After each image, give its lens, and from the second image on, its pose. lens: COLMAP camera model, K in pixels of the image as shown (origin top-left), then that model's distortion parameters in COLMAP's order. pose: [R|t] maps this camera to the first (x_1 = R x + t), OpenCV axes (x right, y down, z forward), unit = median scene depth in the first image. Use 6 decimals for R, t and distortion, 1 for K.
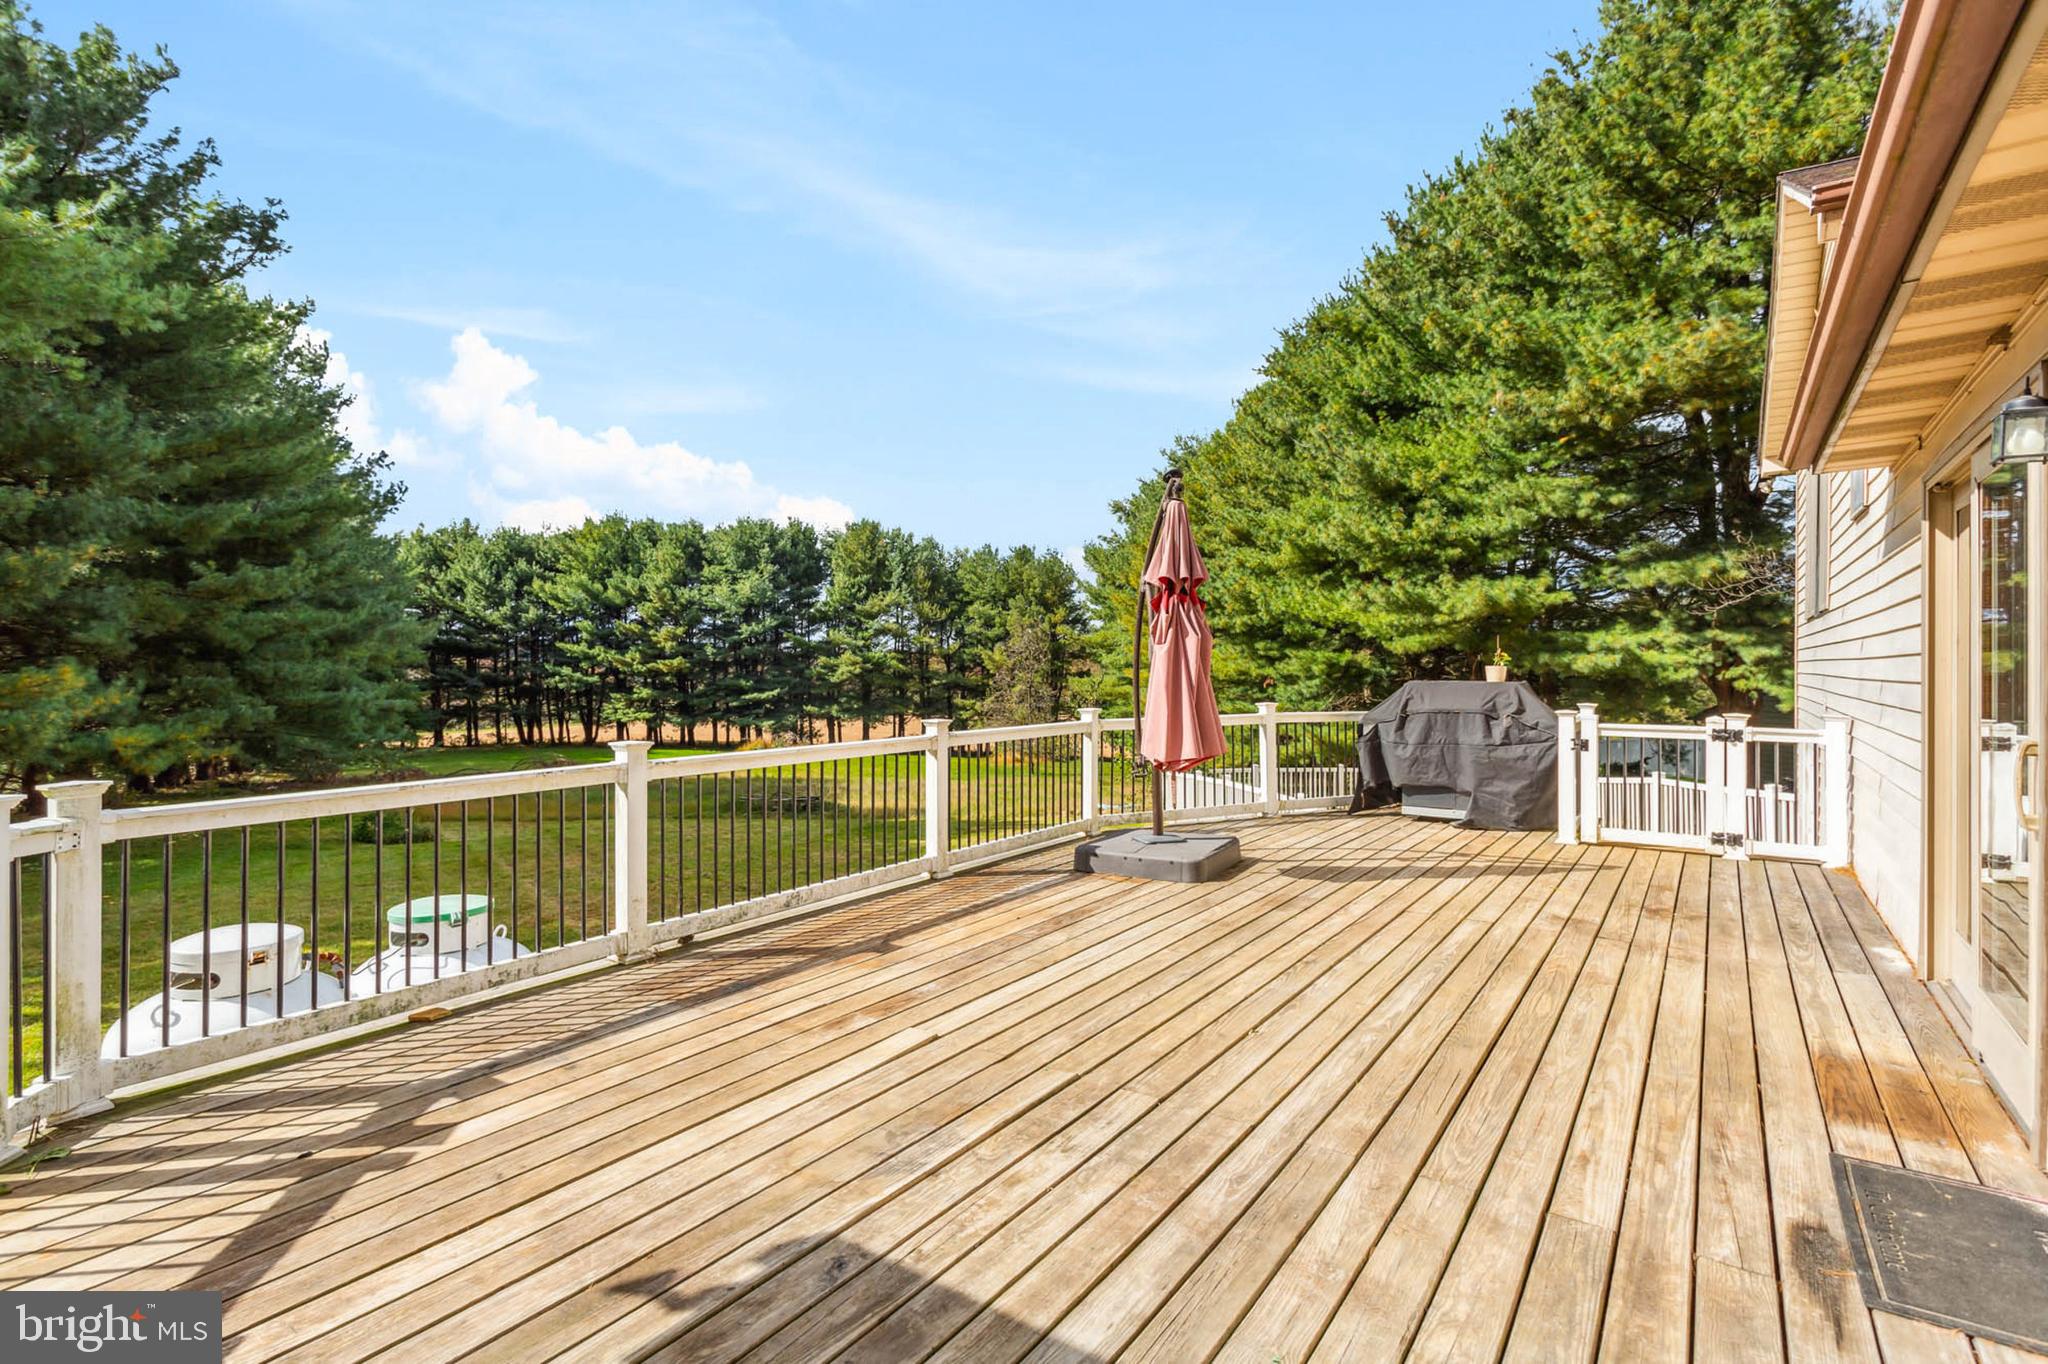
lens RADIAL K [[990.9, 0, 1034.3], [0, 990.9, 678.9], [0, 0, 1]] dist [0.014666, 0.000071]
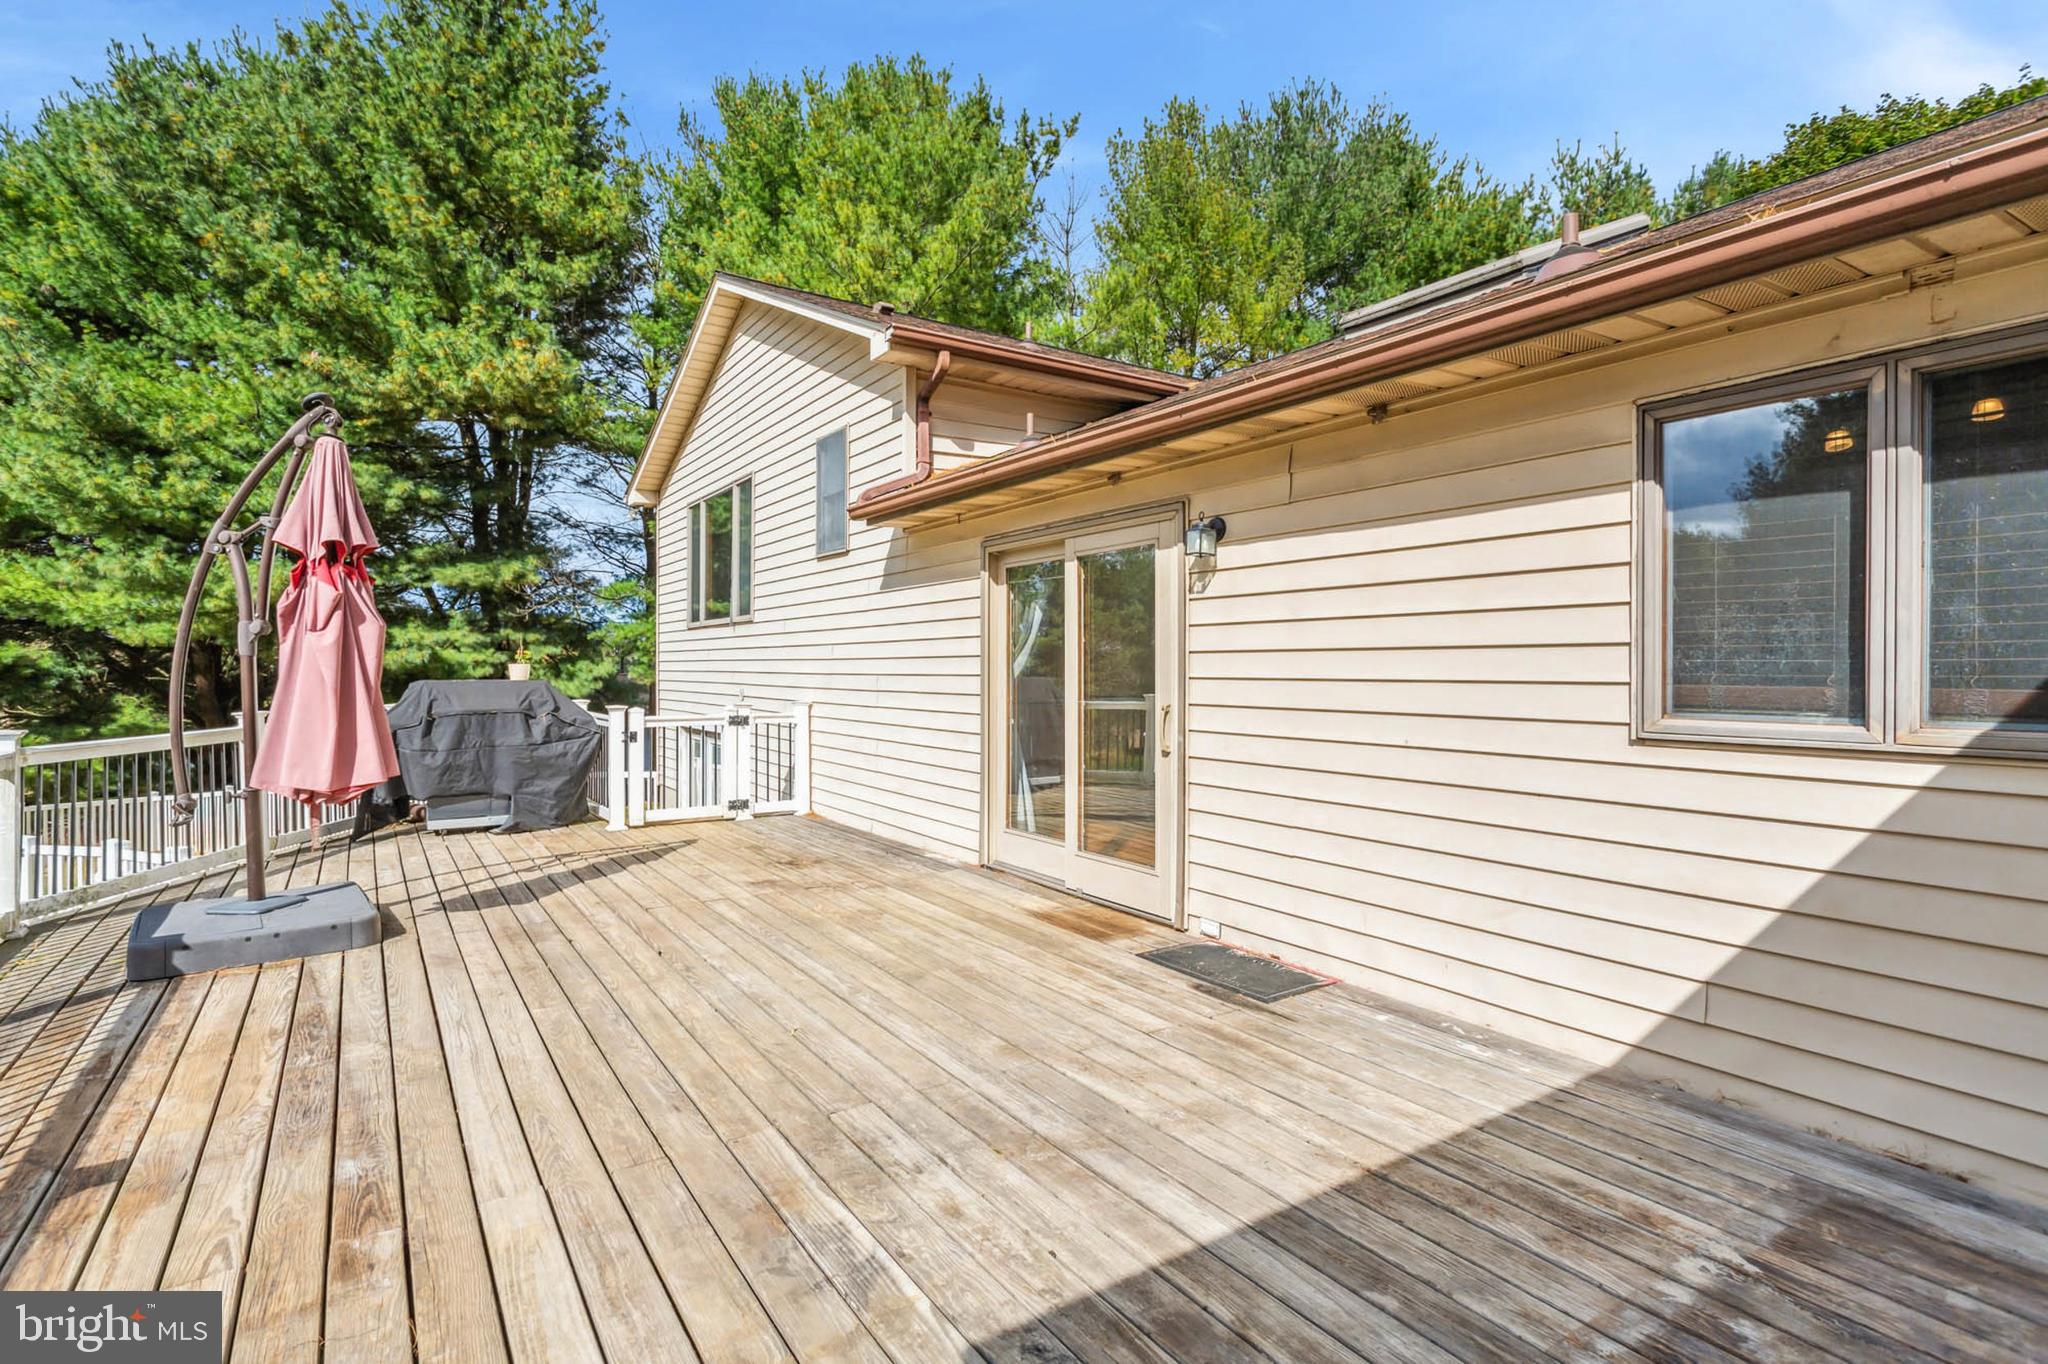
lens RADIAL K [[990.9, 0, 1034.3], [0, 990.9, 678.9], [0, 0, 1]] dist [0.014666, 0.000071]
pose [[0.374041, -0.010971, 0.927347, -0.252076], [0.010144, 0.999919, 0.007738, -0.000246], [-0.927357, 0.006513, 0.374122, 0.169131]]
